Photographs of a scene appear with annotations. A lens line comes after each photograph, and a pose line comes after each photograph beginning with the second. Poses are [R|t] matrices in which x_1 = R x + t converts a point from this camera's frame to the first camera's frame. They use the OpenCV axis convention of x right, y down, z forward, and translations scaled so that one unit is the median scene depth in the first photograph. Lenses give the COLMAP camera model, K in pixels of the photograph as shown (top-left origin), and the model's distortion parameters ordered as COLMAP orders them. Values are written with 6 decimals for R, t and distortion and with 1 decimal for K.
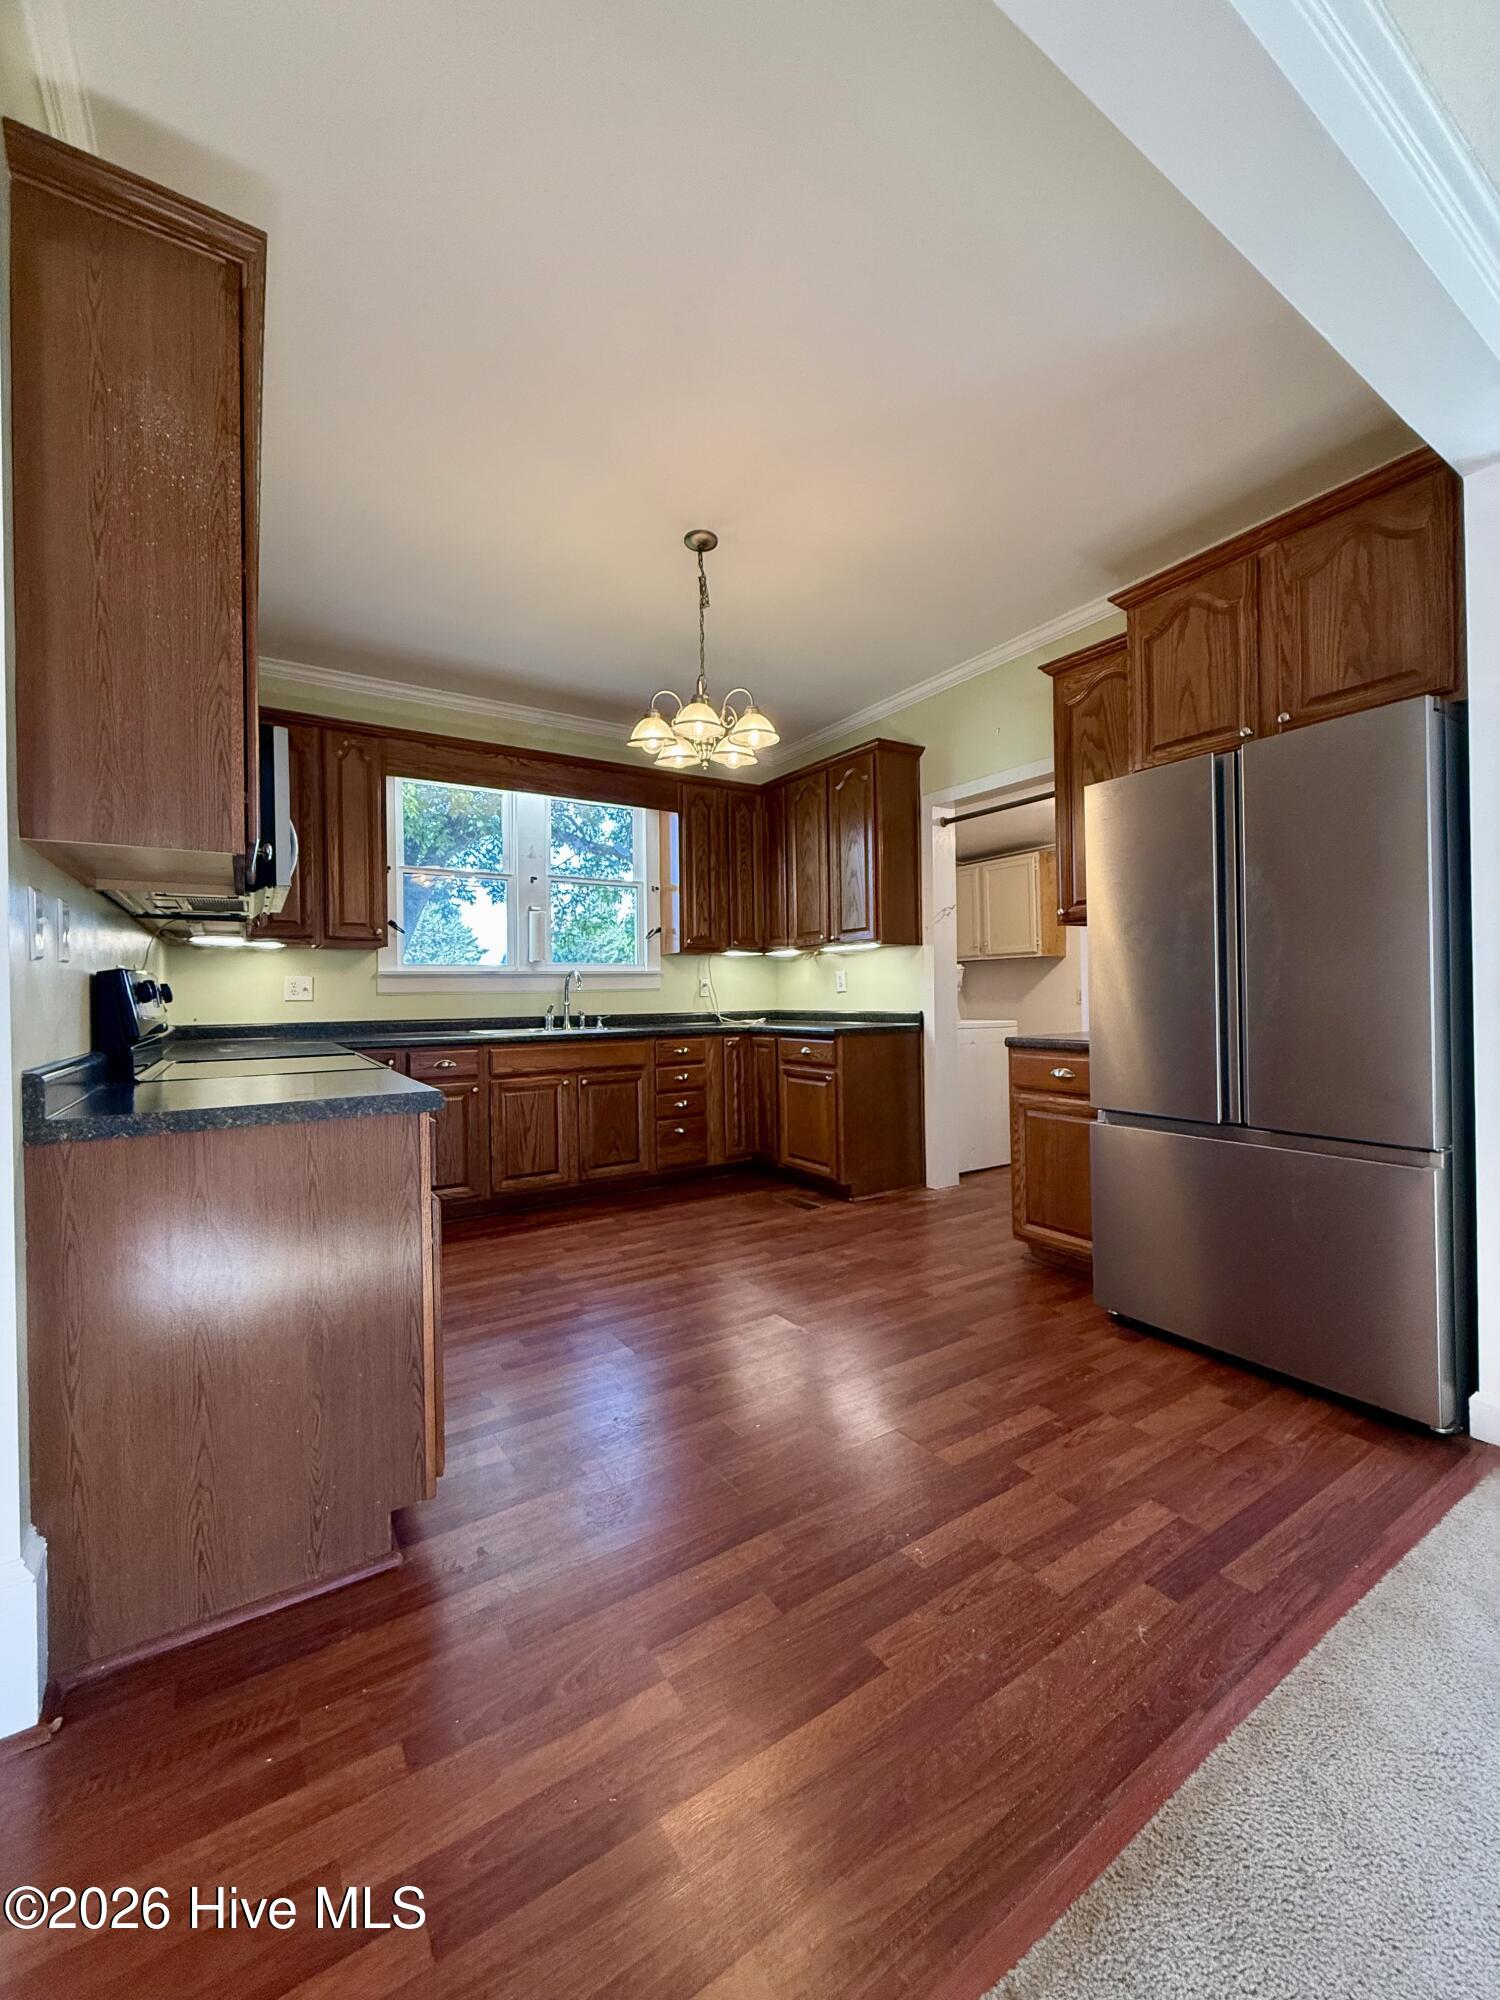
lens RADIAL K [[794.7, 0, 748.9], [0, 794.7, 996.5], [0, 0, 1]] dist [0.000588, -0.000505]
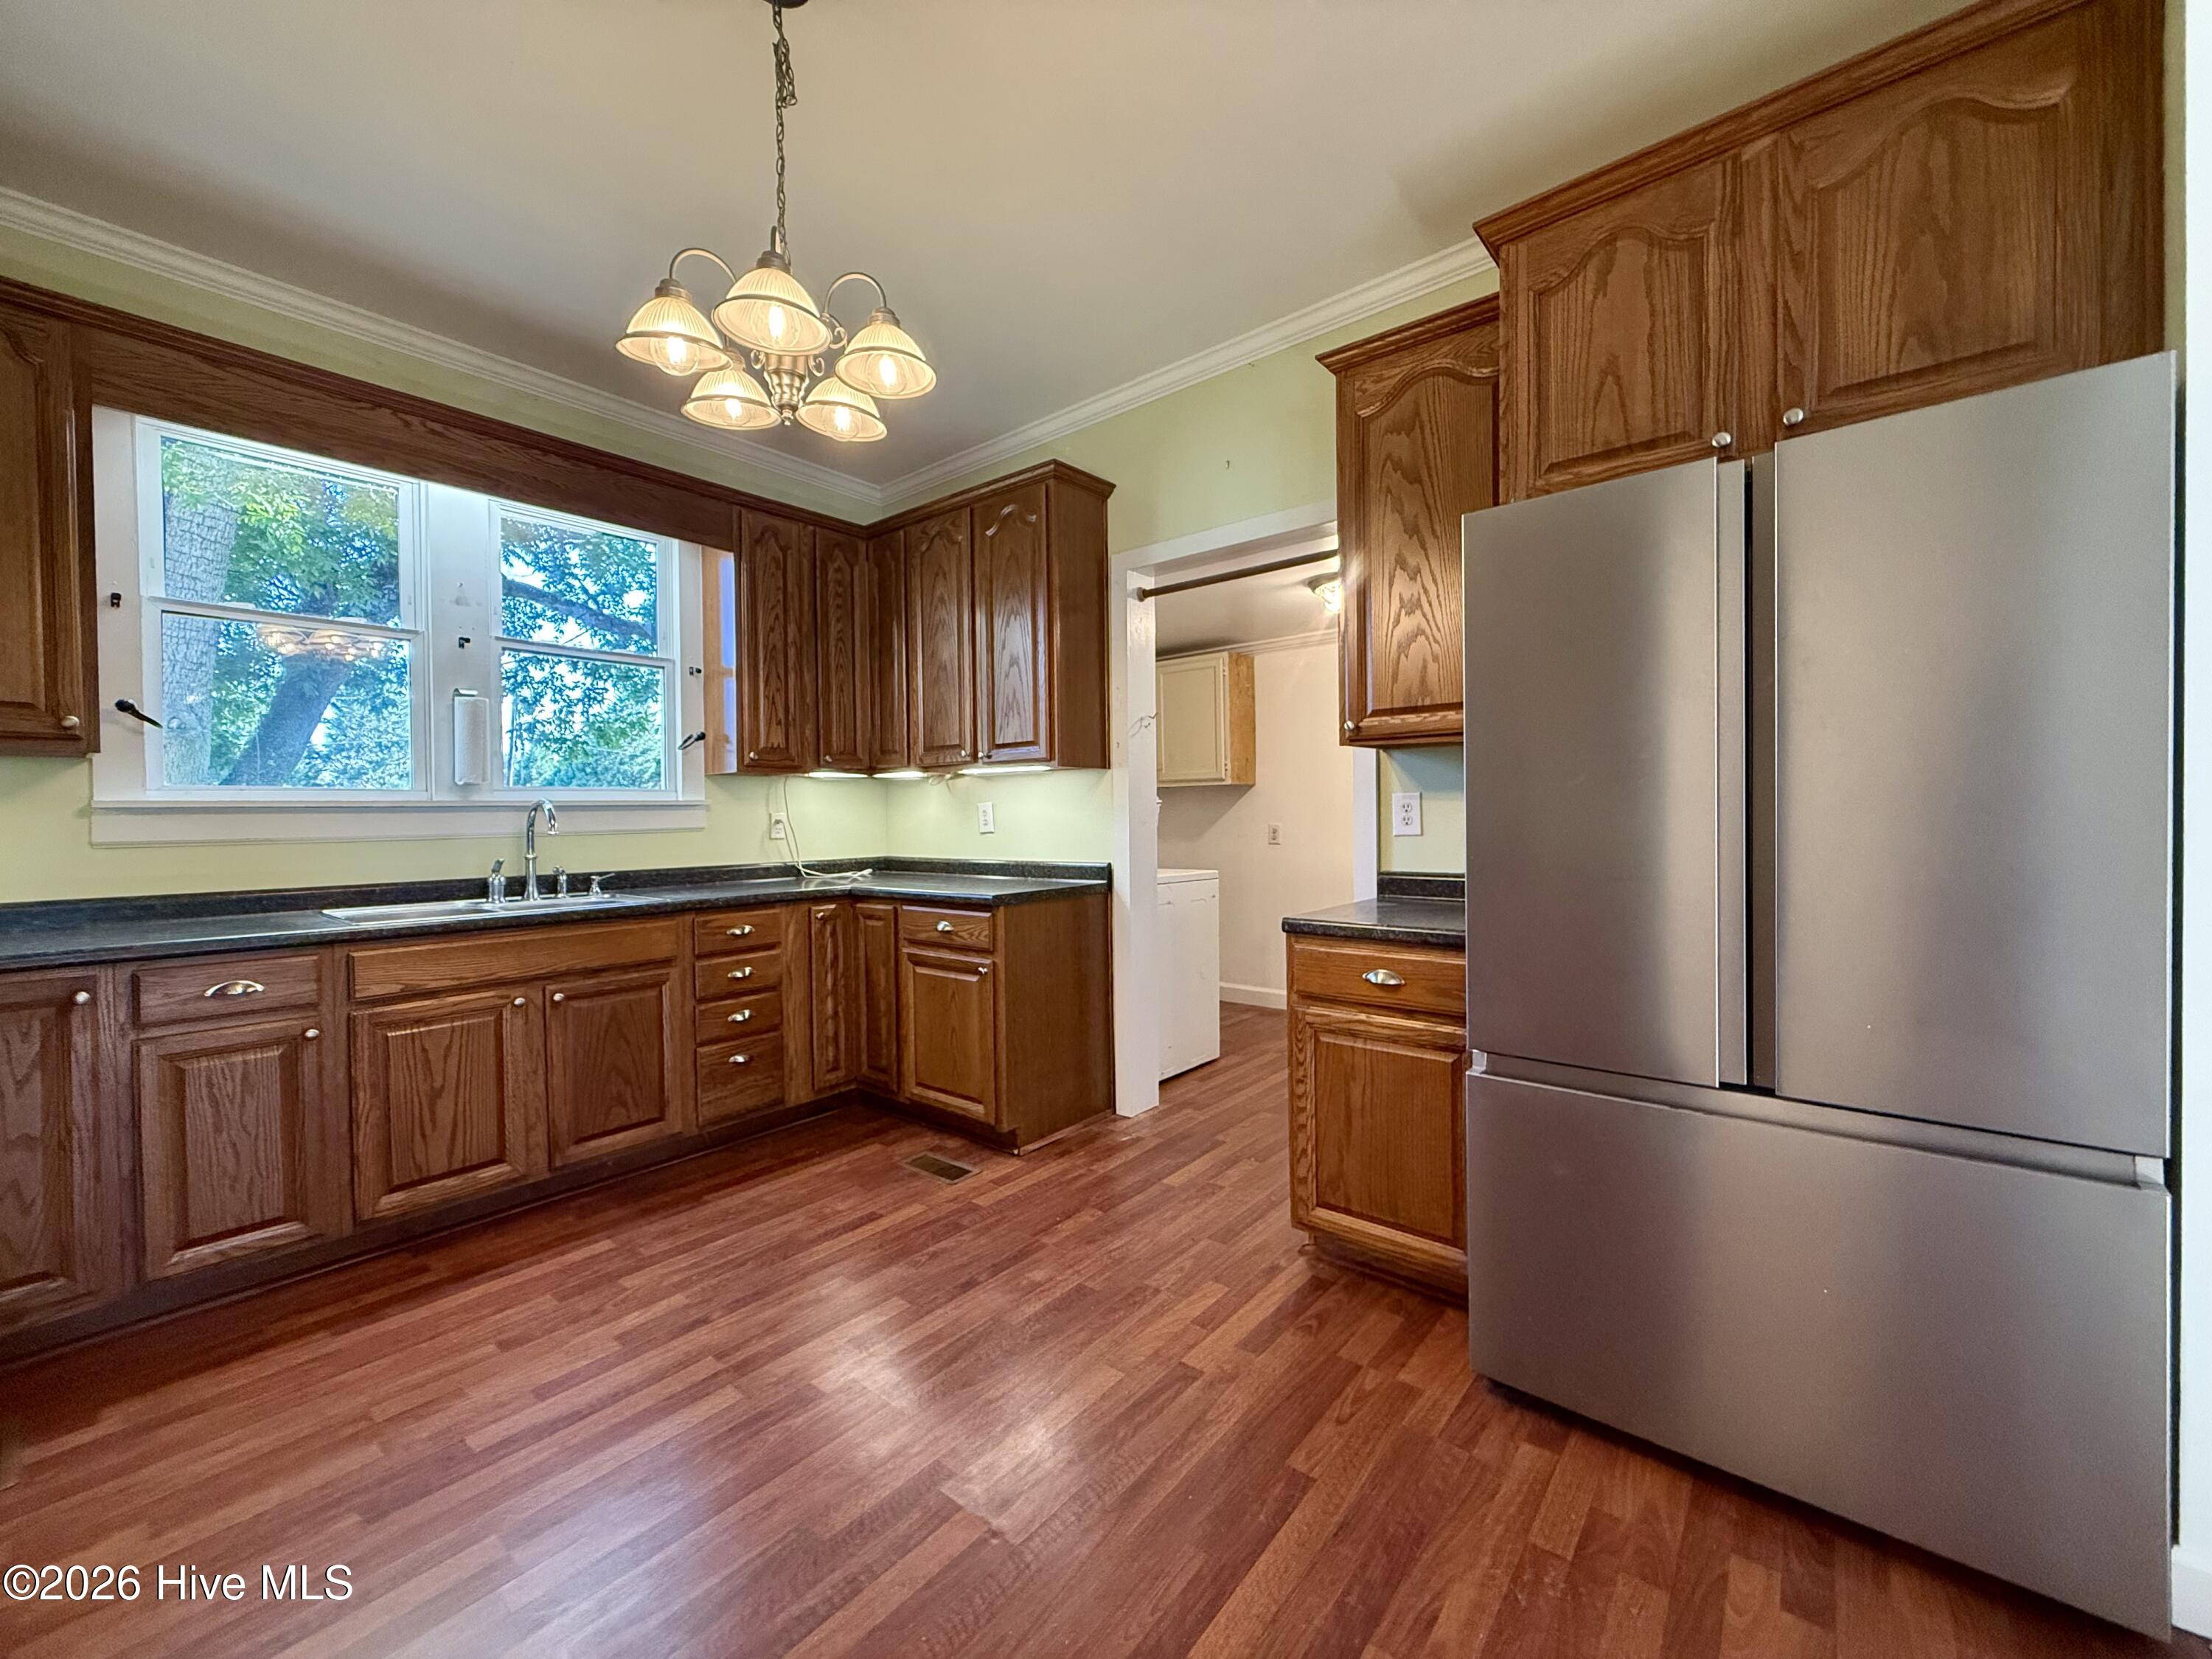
lens RADIAL K [[879.0, 0, 1099.6], [0, 879.0, 828.9], [0, 0, 1]] dist [0.000588, -0.000505]
pose [[0.954662, -0.001477, 0.297689, -0.023940], [-0.001866, 0.999938, 0.010948, -0.022407], [-0.297686, -0.011007, 0.954600, 0.291968]]
